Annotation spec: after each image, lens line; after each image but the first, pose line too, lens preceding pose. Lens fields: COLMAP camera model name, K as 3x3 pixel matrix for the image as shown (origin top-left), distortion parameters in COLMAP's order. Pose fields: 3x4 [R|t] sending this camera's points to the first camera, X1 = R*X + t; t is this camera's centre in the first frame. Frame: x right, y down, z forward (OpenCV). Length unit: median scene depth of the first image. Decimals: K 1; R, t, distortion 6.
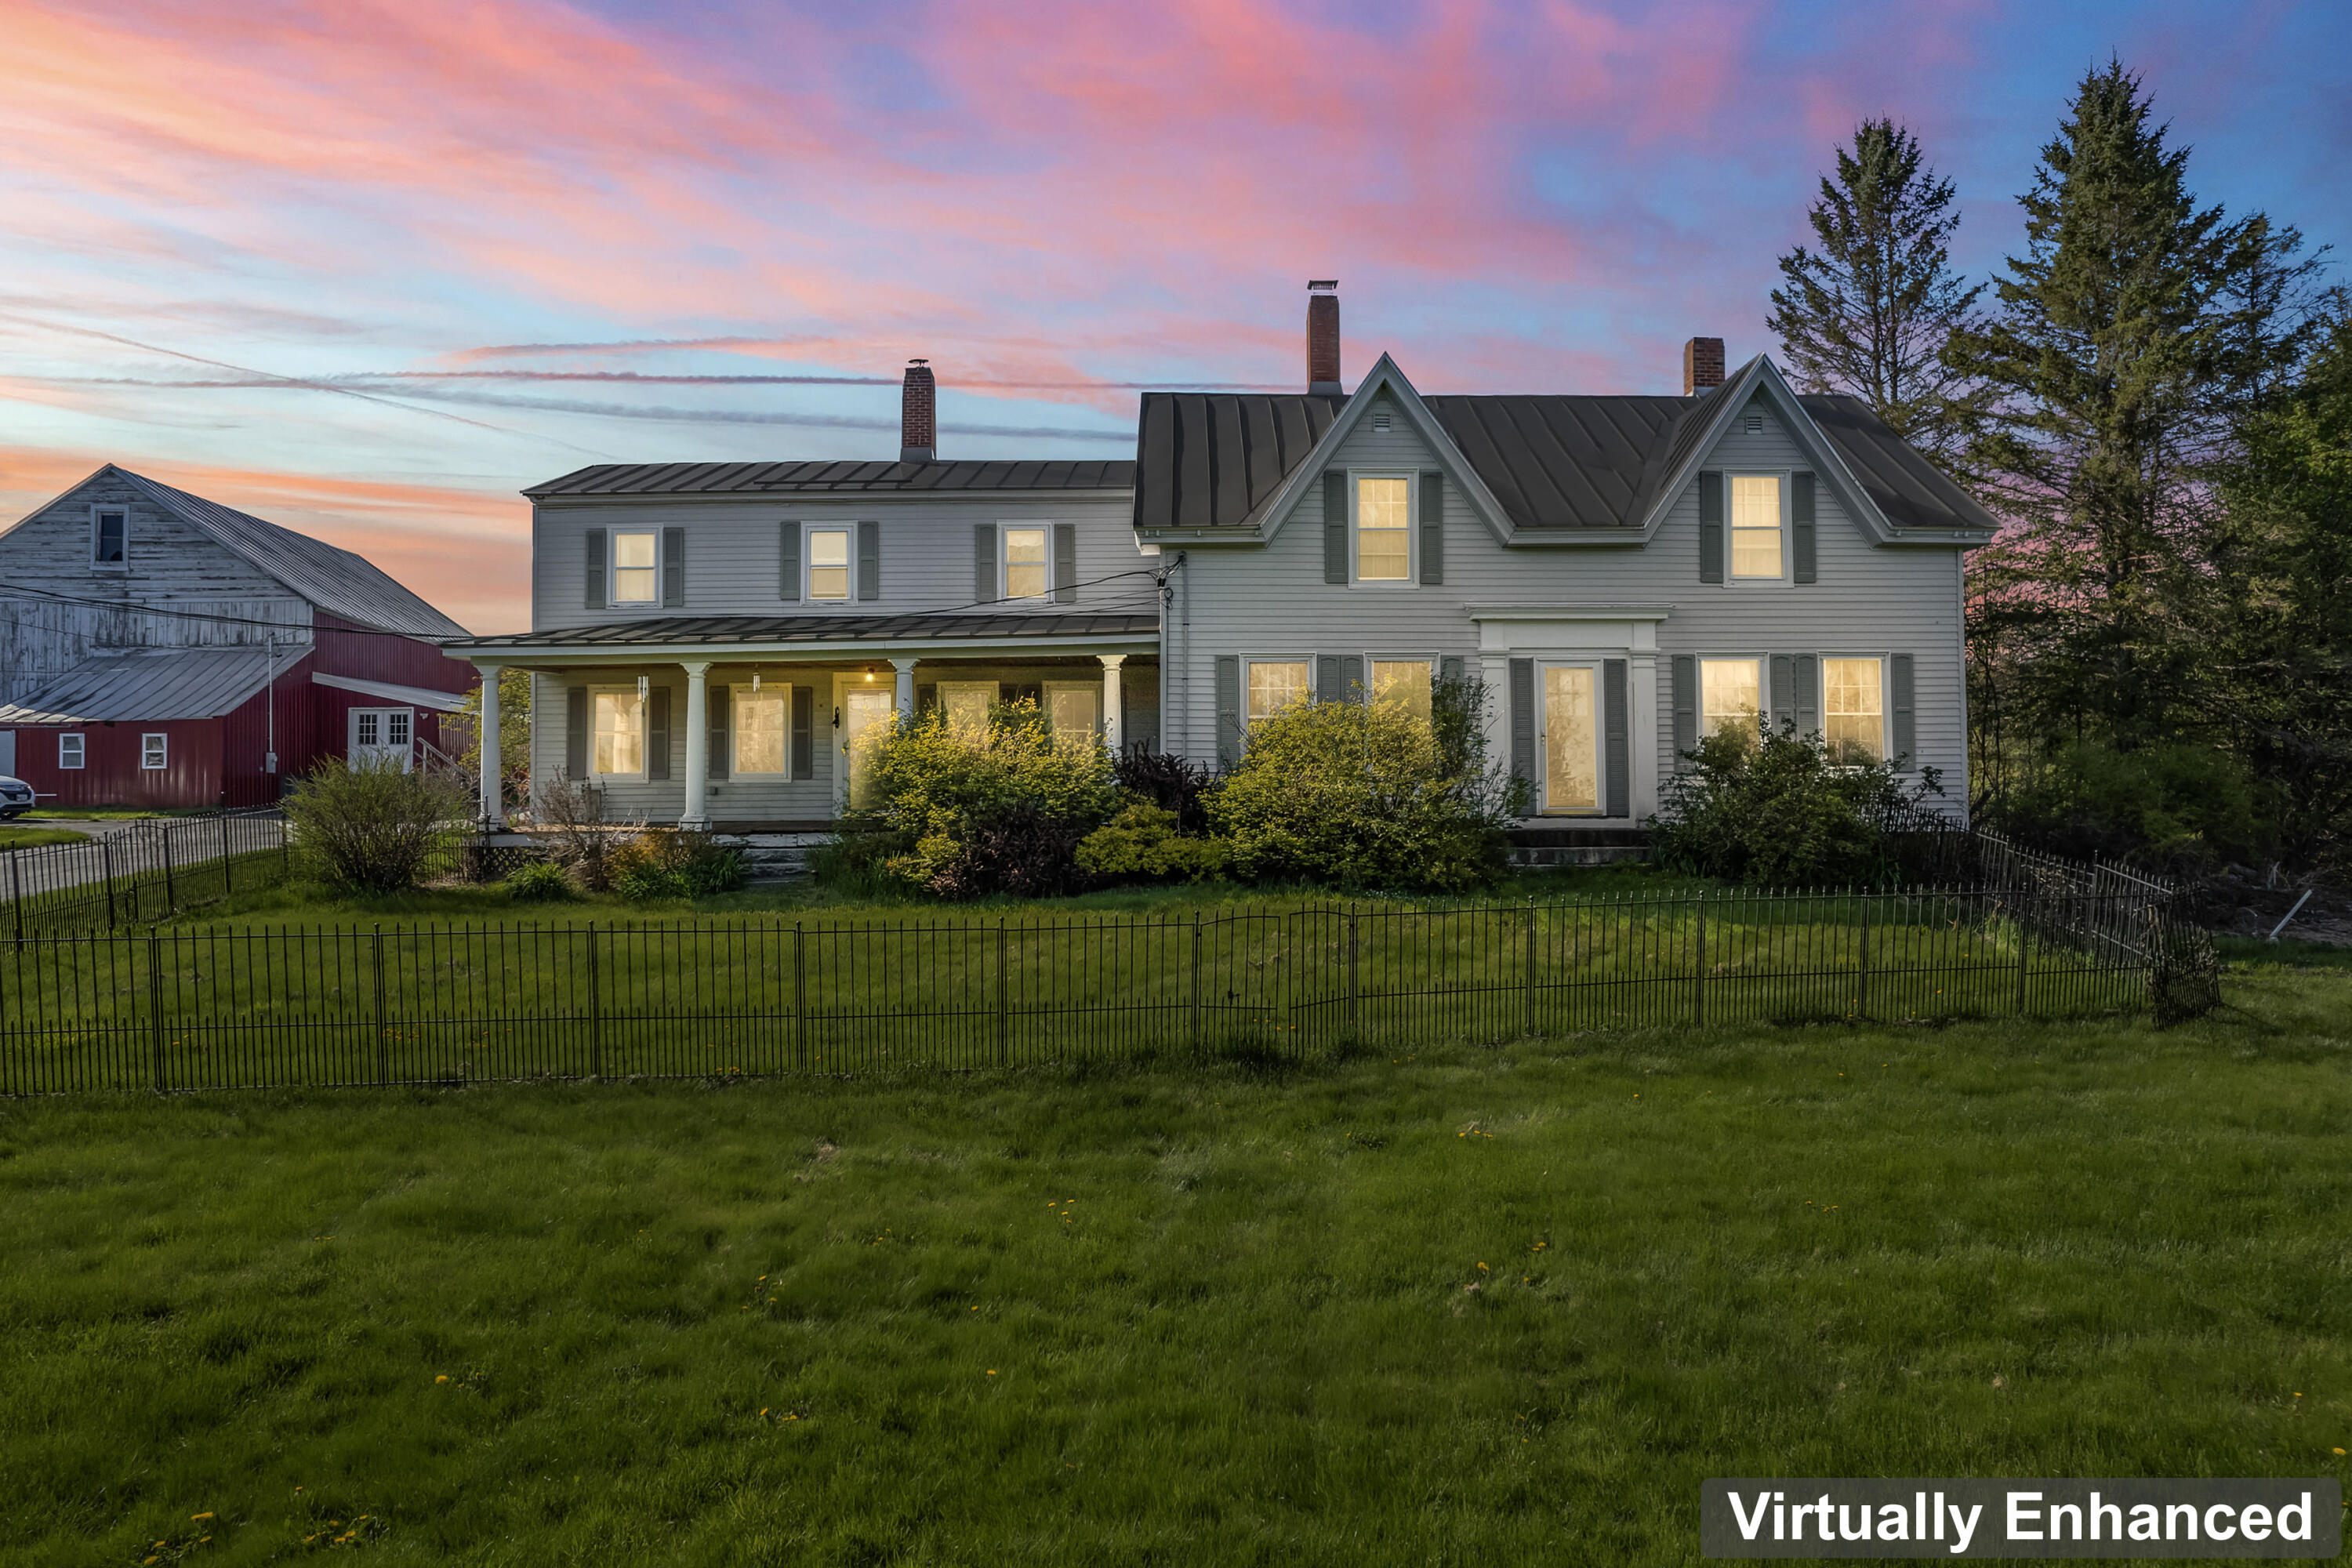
lens RADIAL K [[1548.9, 0, 1179.9], [0, 1548.9, 777.4], [0, 0, 1]] dist [-0.050688, 0.048787]
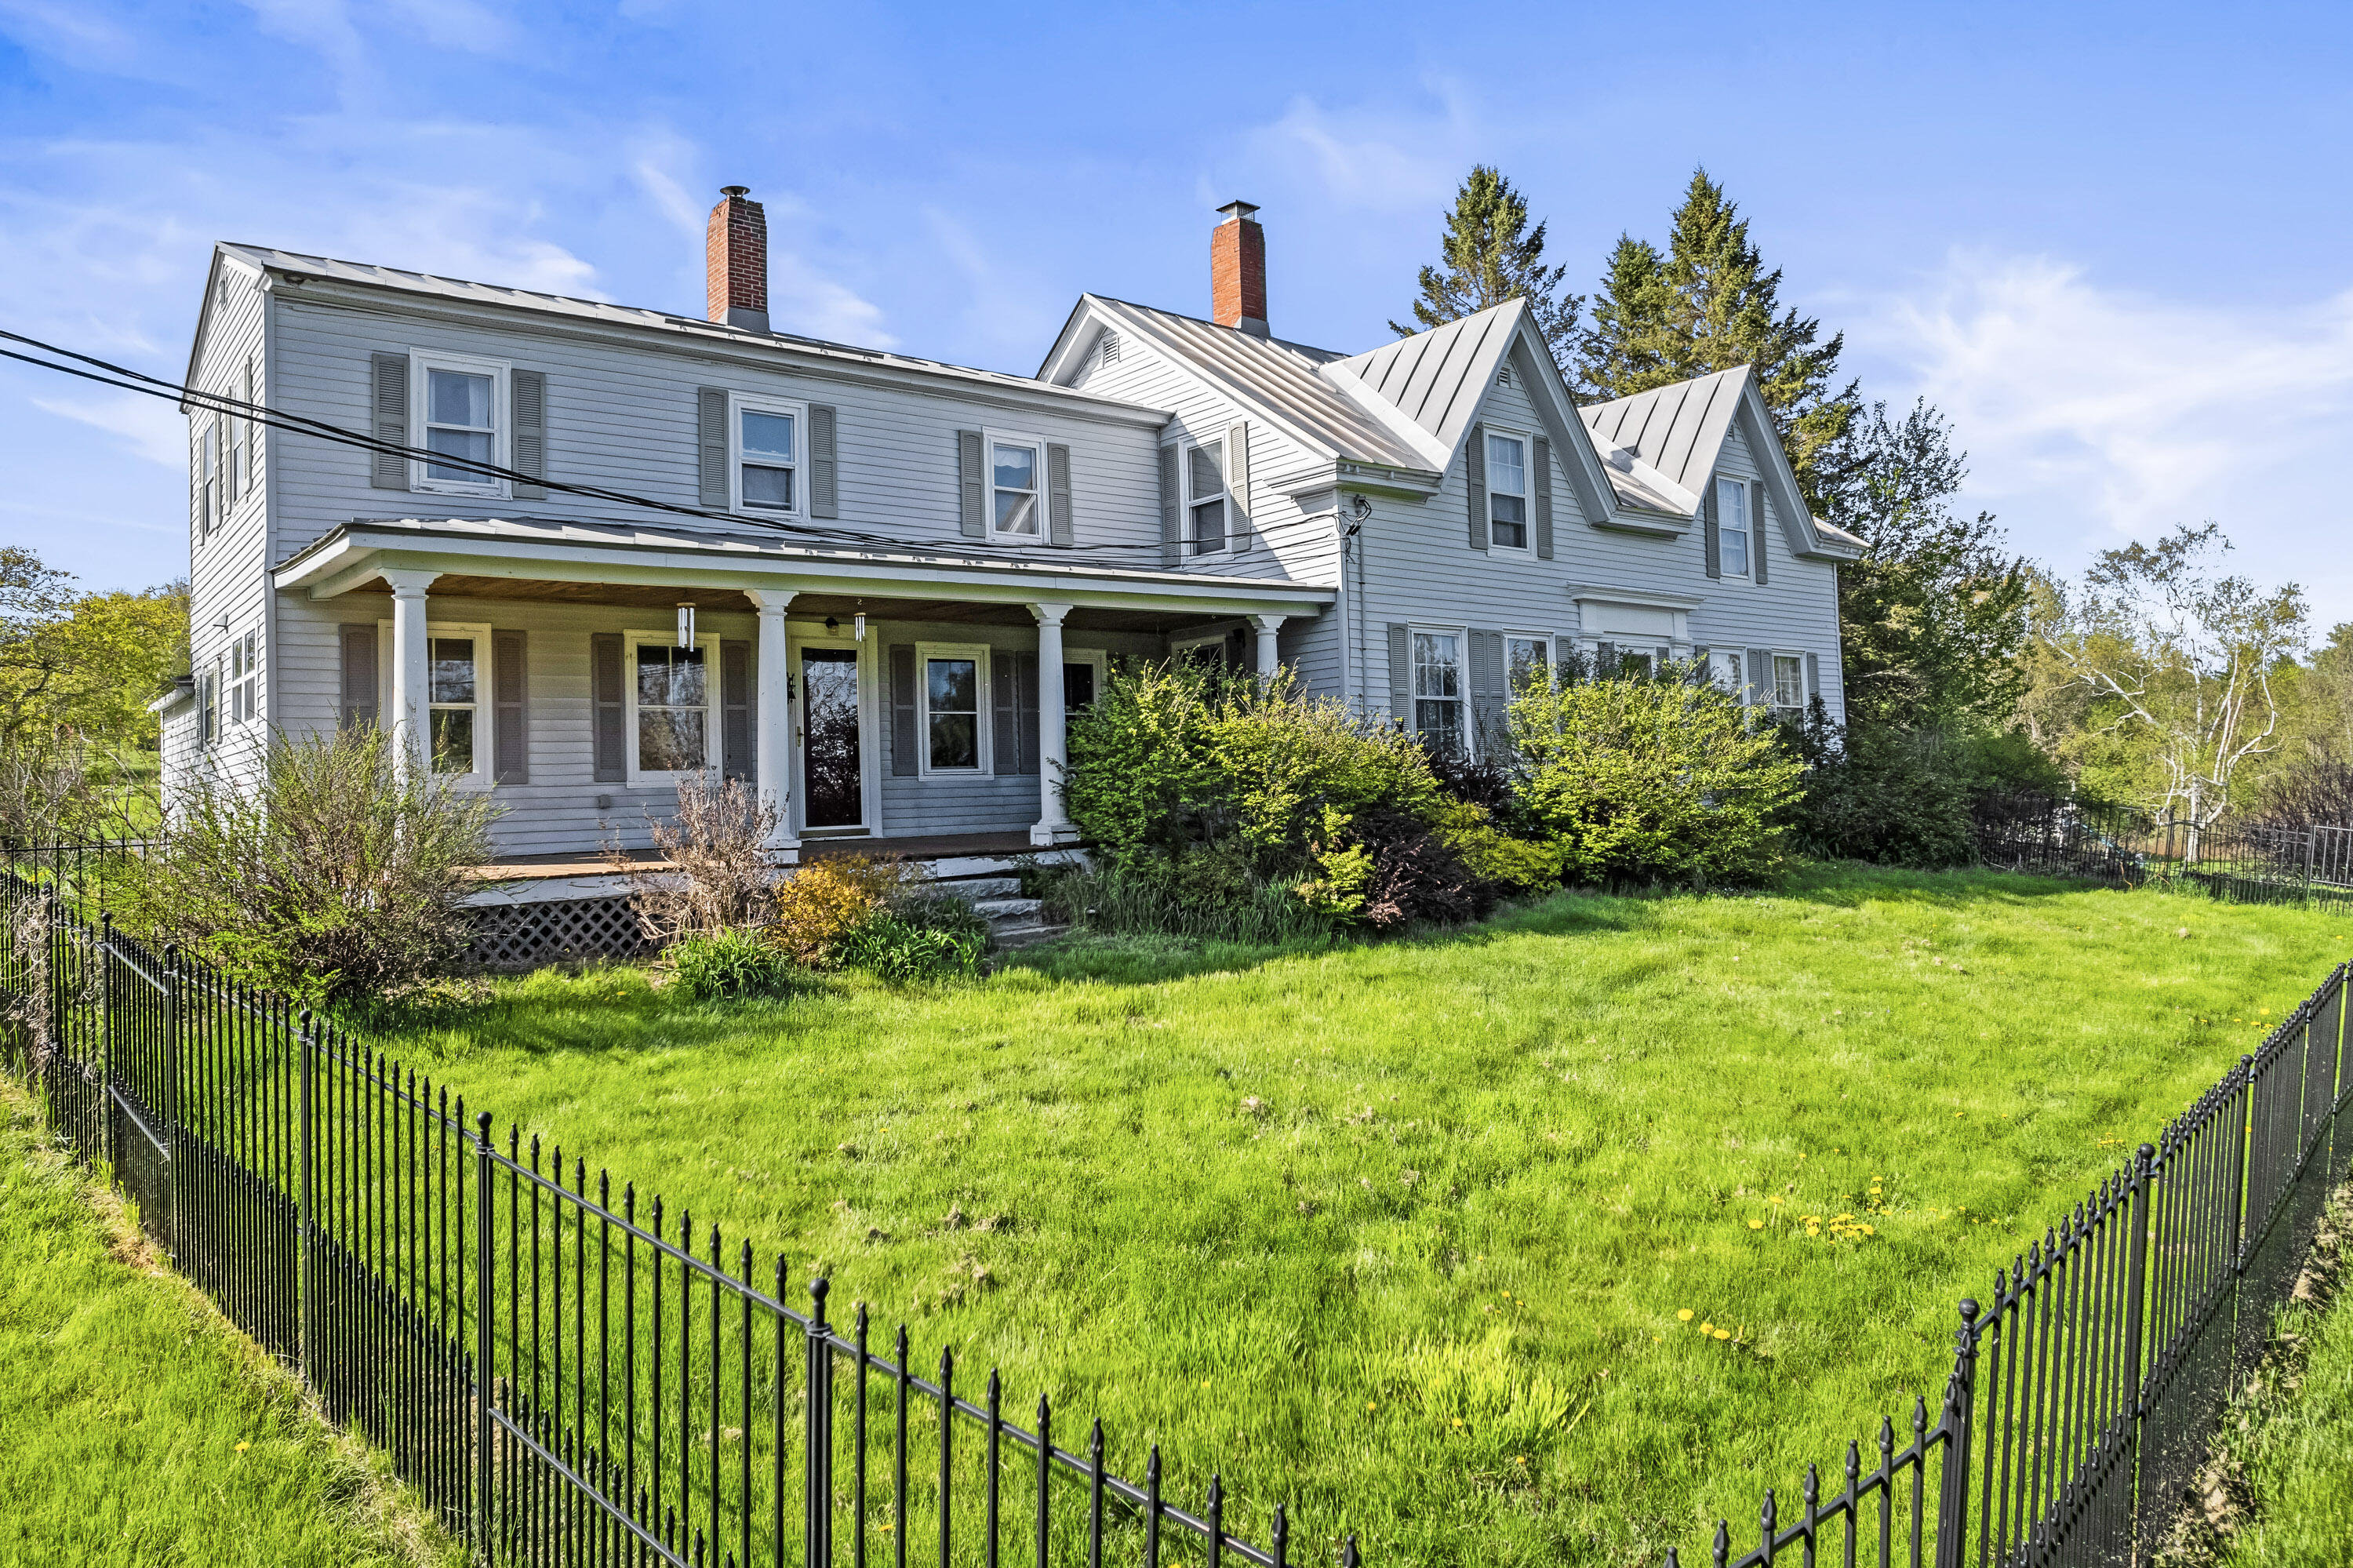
lens RADIAL K [[1549.6, 0, 1176.3], [0, 1549.6, 782.2], [0, 0, 1]] dist [-0.050688, 0.048787]
pose [[0.786020, -0.010360, 0.618114, -0.495264], [0.012972, 0.999916, 0.000264, 0.004830], [-0.618064, 0.007811, 0.786089, 0.351812]]
